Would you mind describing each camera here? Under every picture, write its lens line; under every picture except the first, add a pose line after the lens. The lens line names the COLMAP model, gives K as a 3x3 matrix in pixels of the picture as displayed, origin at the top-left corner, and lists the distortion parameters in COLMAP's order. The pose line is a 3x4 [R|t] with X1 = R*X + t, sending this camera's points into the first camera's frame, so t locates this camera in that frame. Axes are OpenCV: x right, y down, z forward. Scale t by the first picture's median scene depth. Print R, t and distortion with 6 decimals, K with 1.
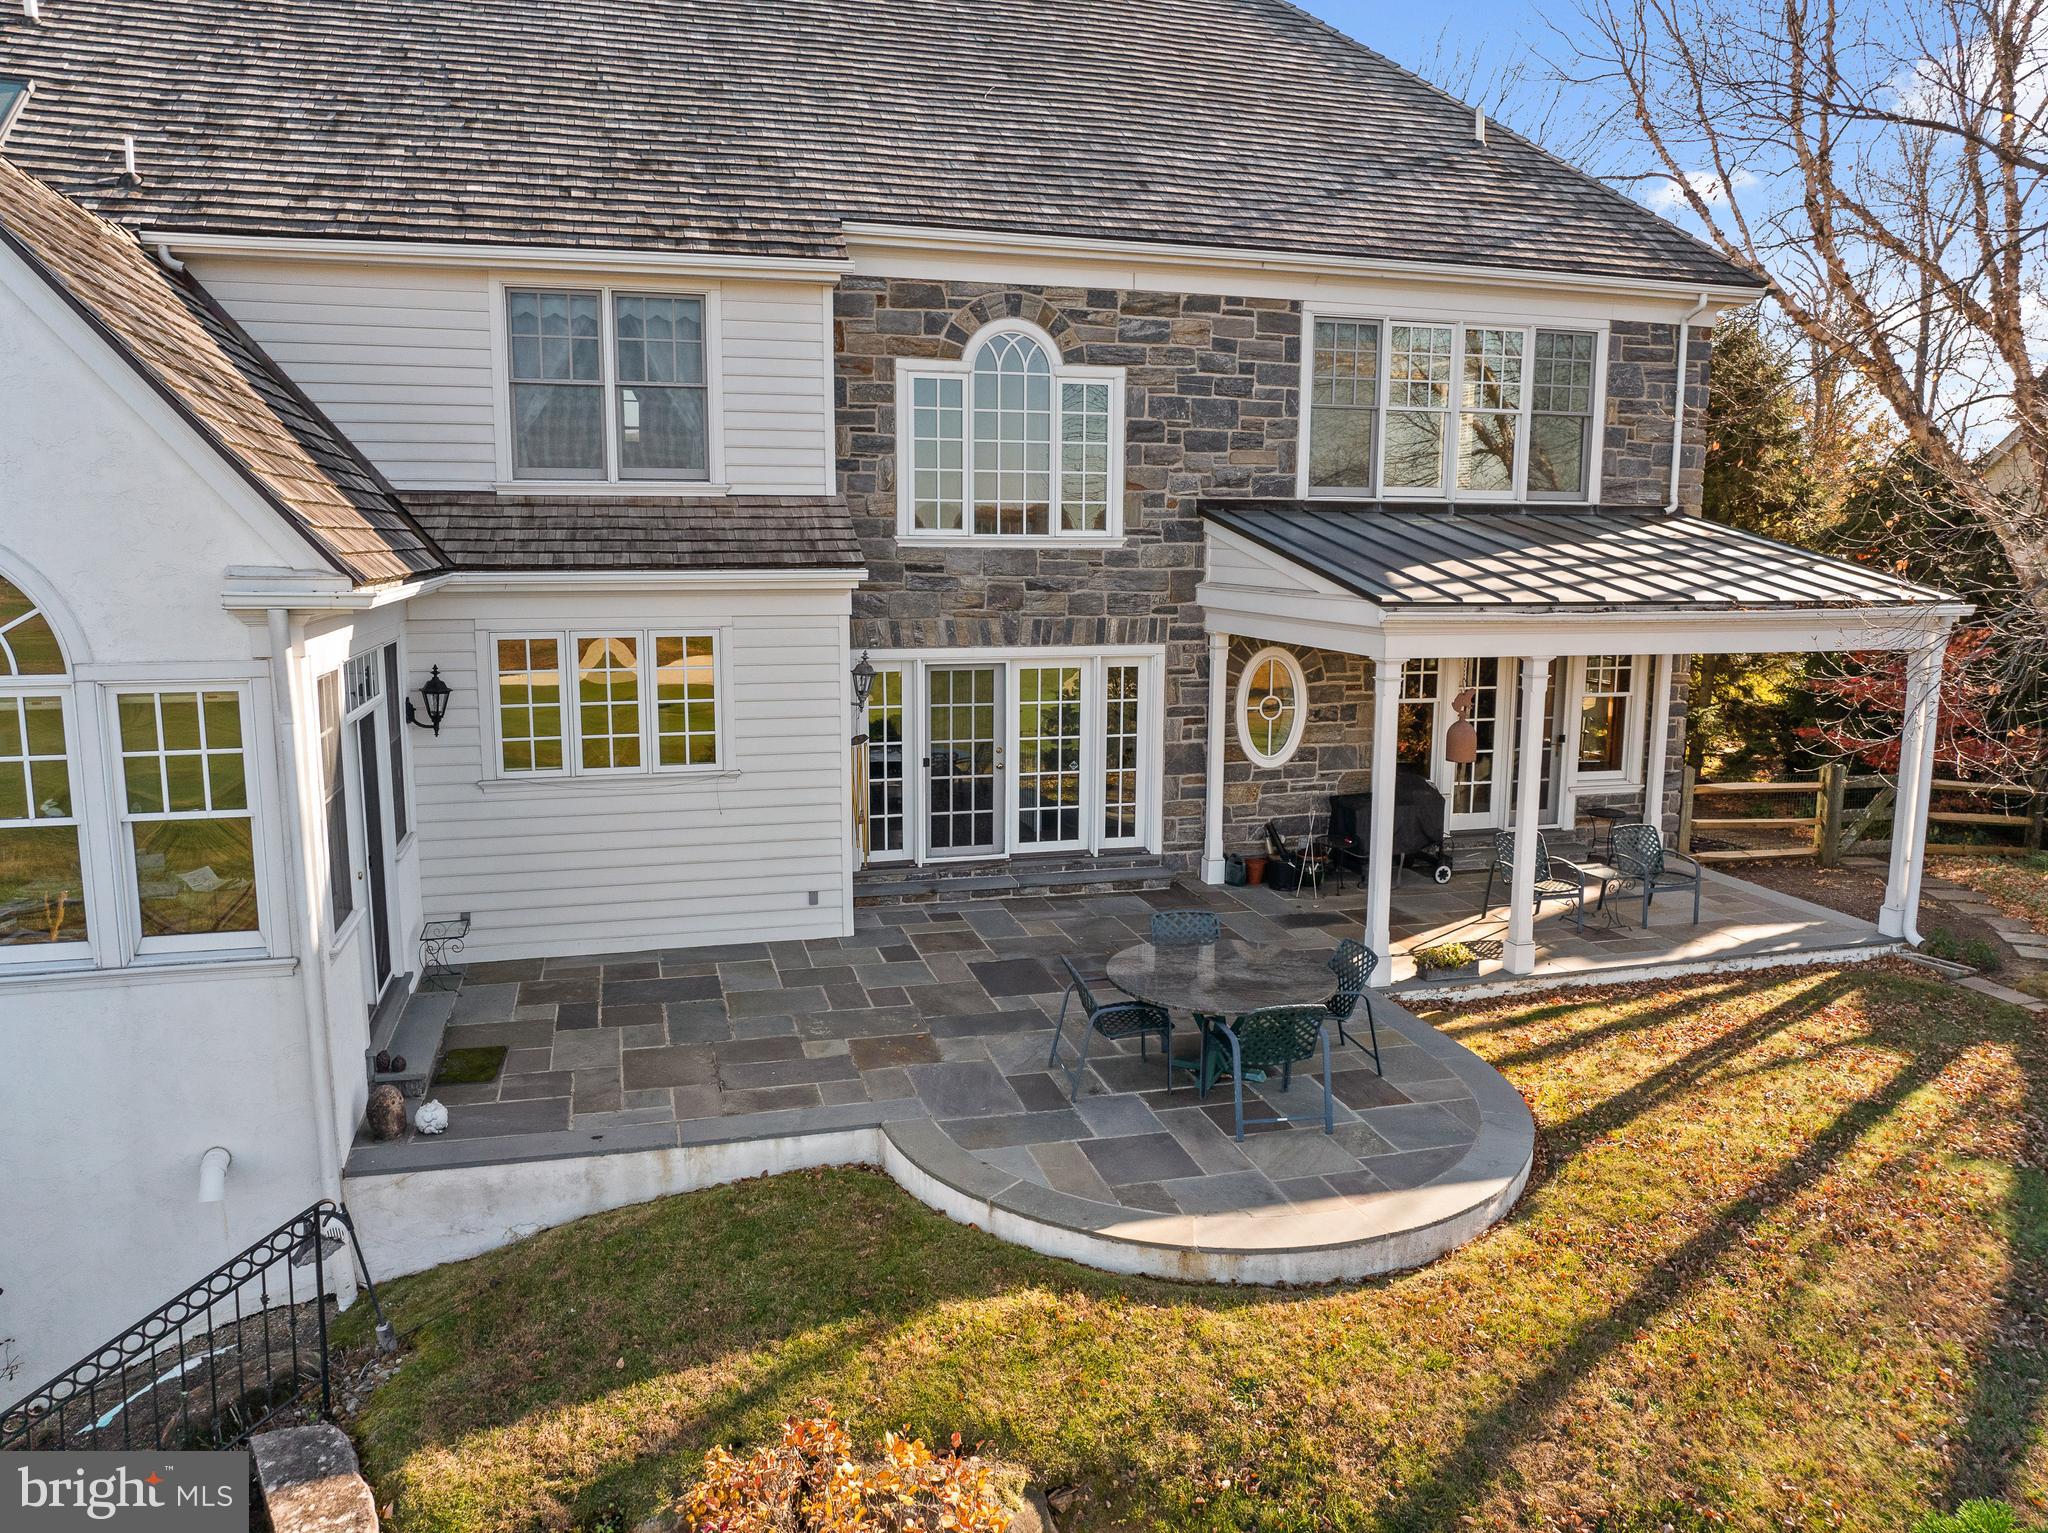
lens RADIAL K [[1455.7, 0, 1031.4], [0, 1455.7, 764.6], [0, 0, 1]] dist [-0.035713, -0.003127]
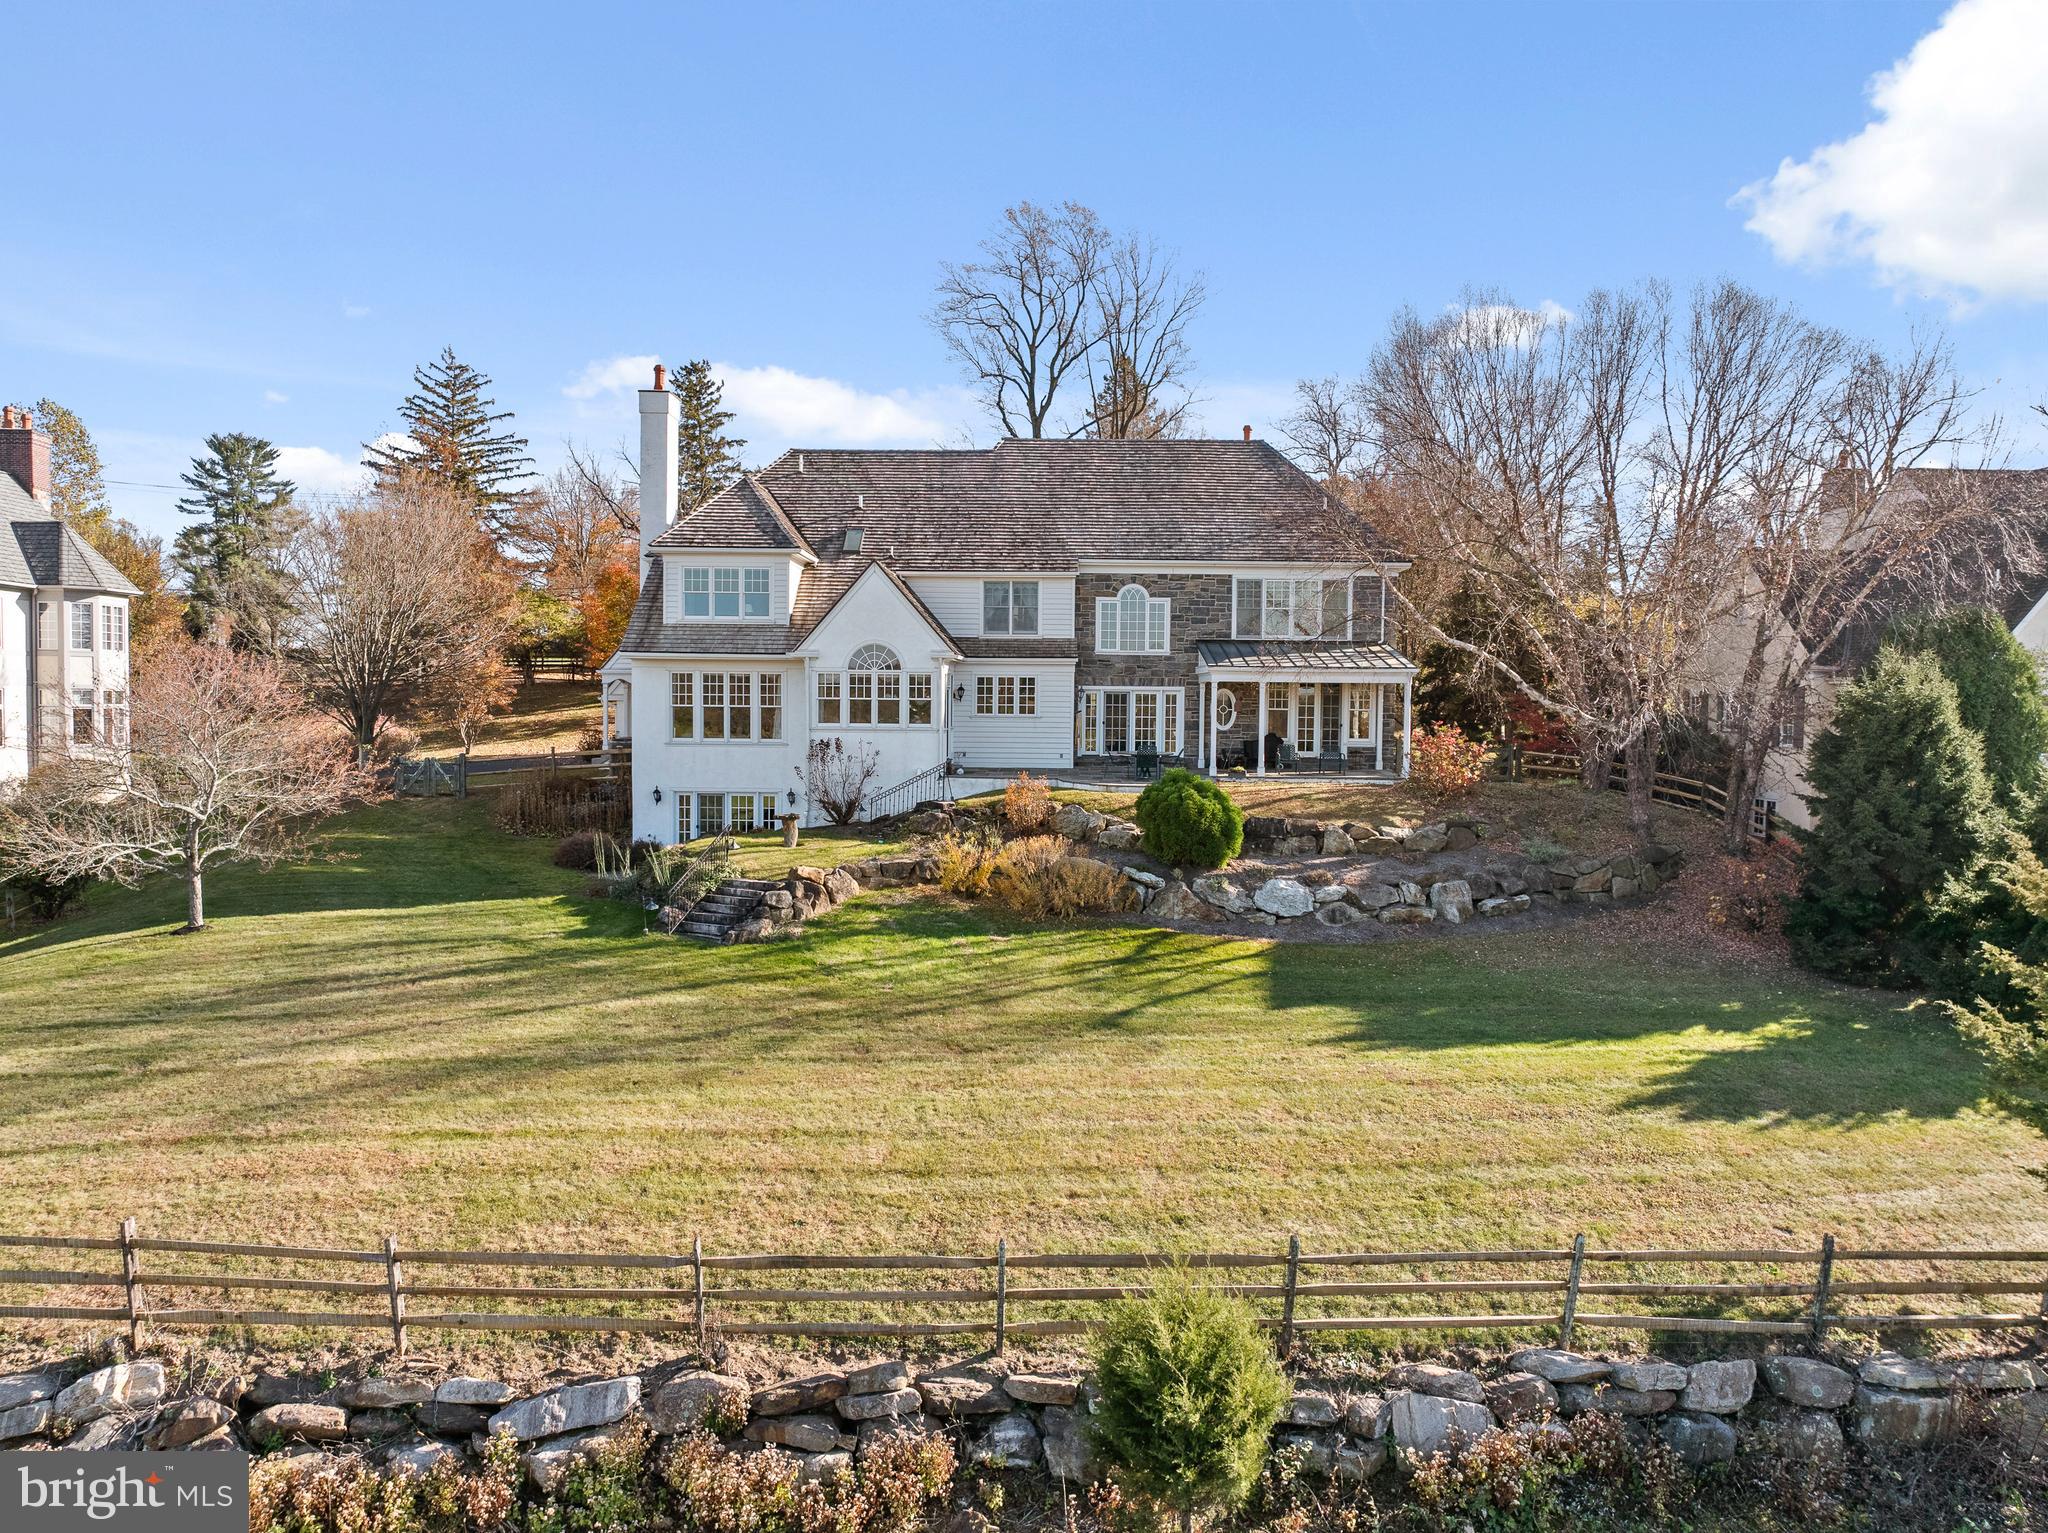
lens RADIAL K [[1445.0, 0, 1022.9], [0, 1445.0, 755.2], [0, 0, 1]] dist [-0.028437, -0.027181]
pose [[0.955791, 0.017082, -0.293549, 0.675875], [-0.050493, 0.993017, -0.106618, 0.408507], [0.289678, 0.116727, 0.949980, -1.996839]]
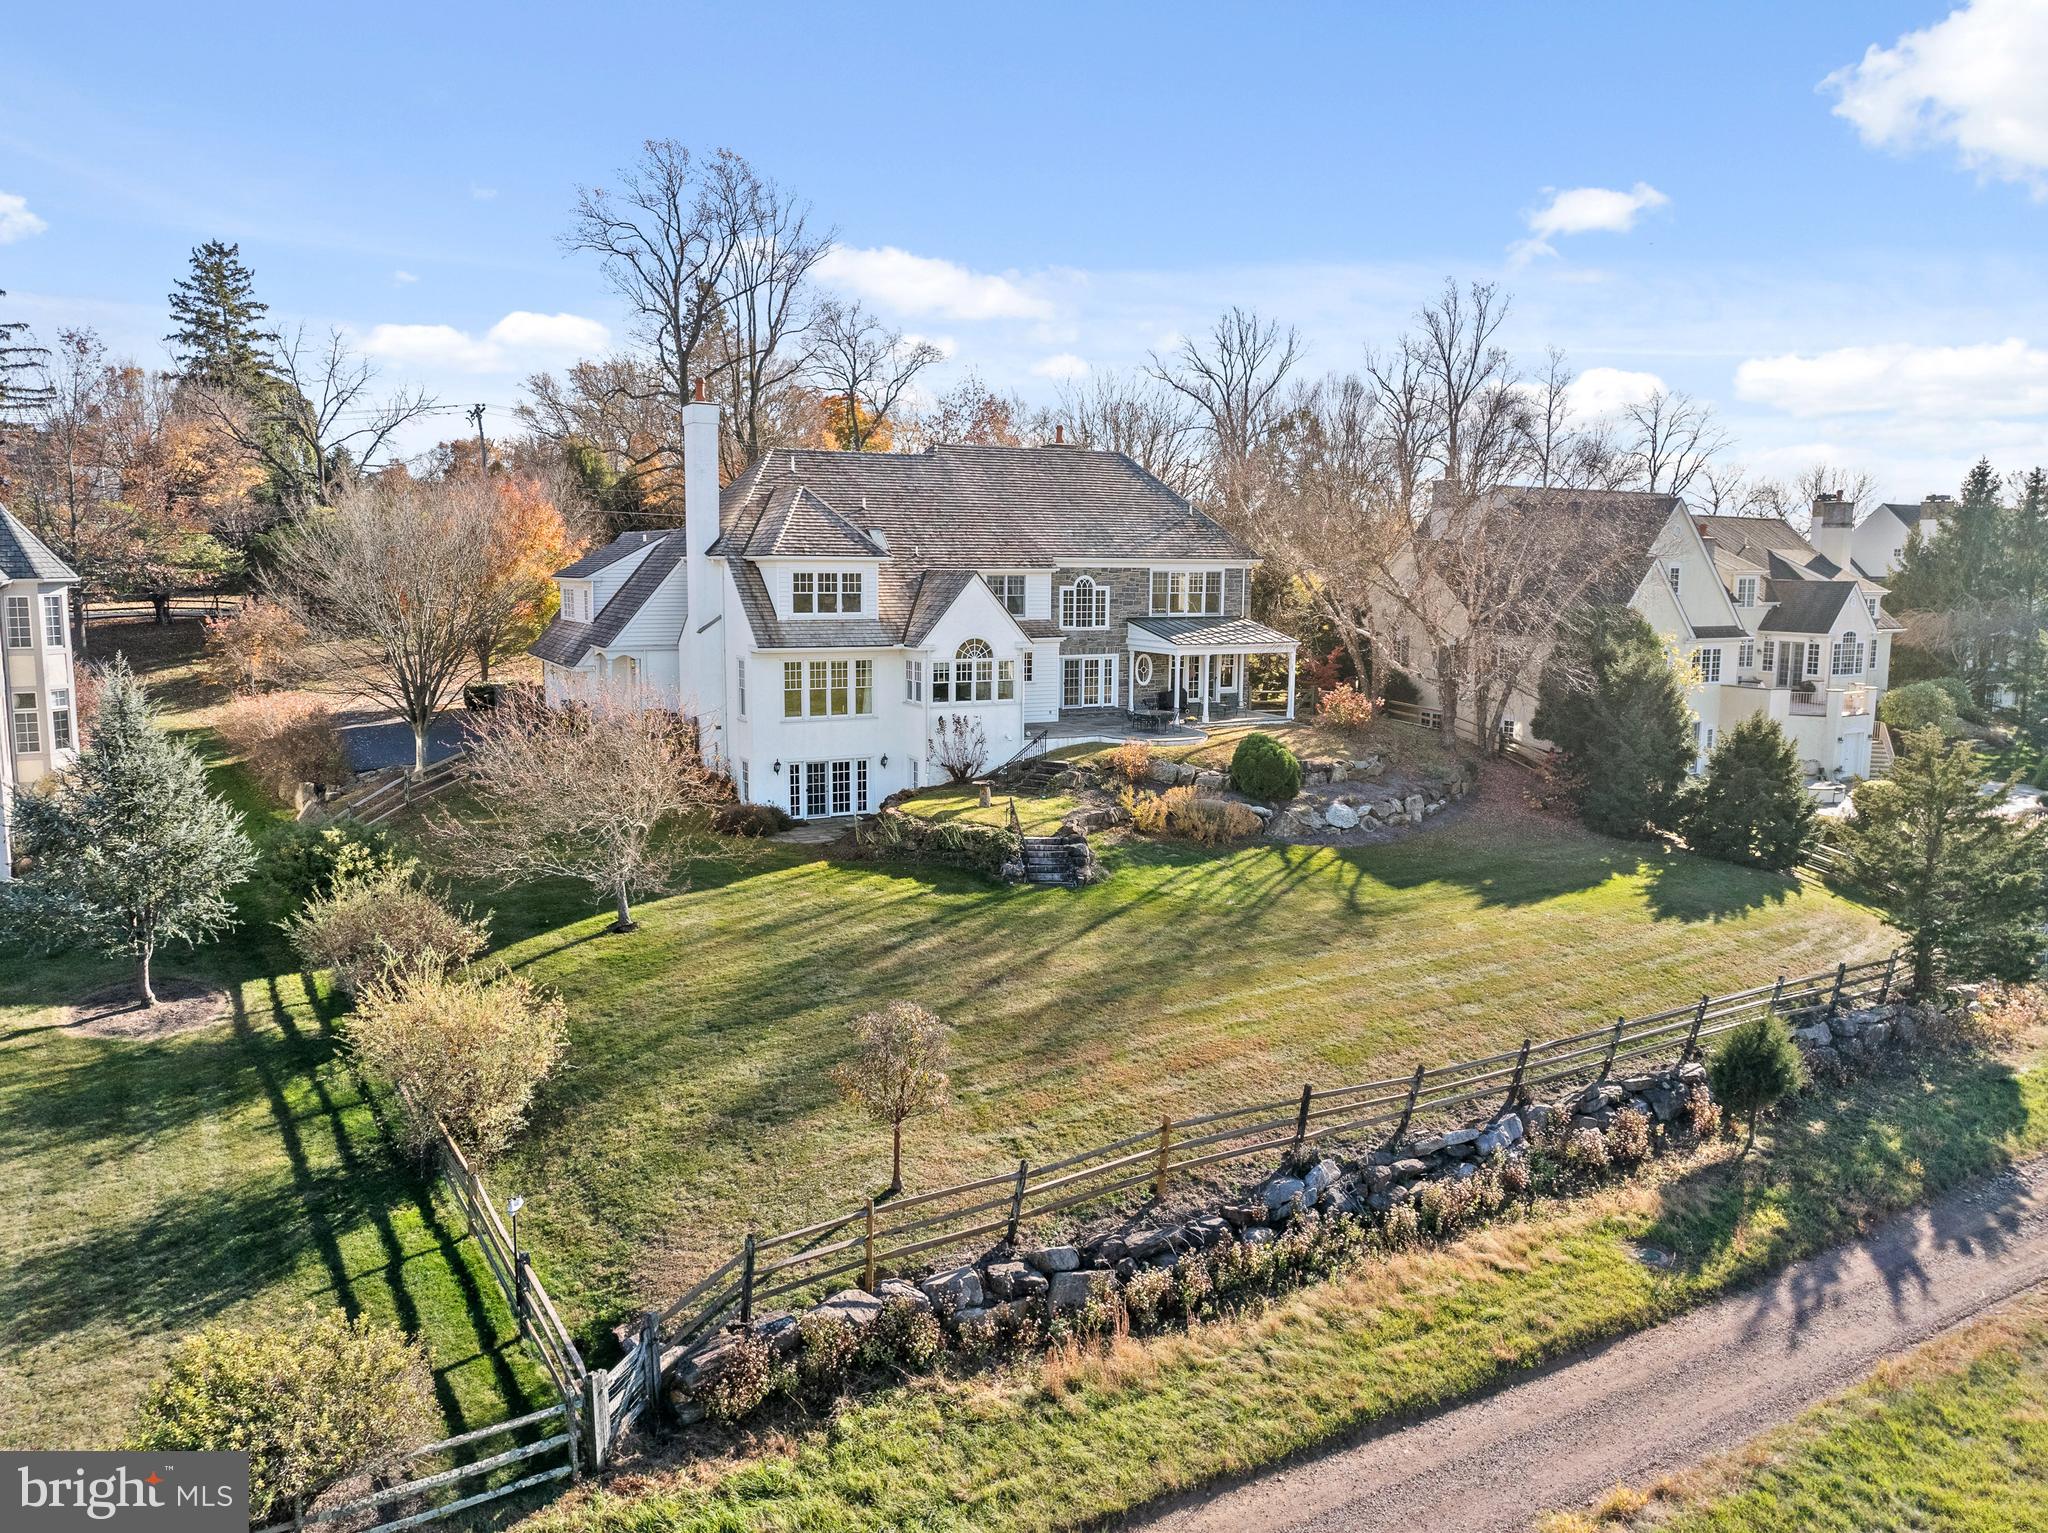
lens RADIAL K [[1455.7, 0, 1031.4], [0, 1455.7, 764.6], [0, 0, 1]] dist [-0.035713, -0.003127]
pose [[0.979930, -0.025299, 0.197729, -0.966806], [0.028066, 0.999543, -0.011205, 0.266663], [-0.197355, 0.016529, 0.980193, -2.940092]]
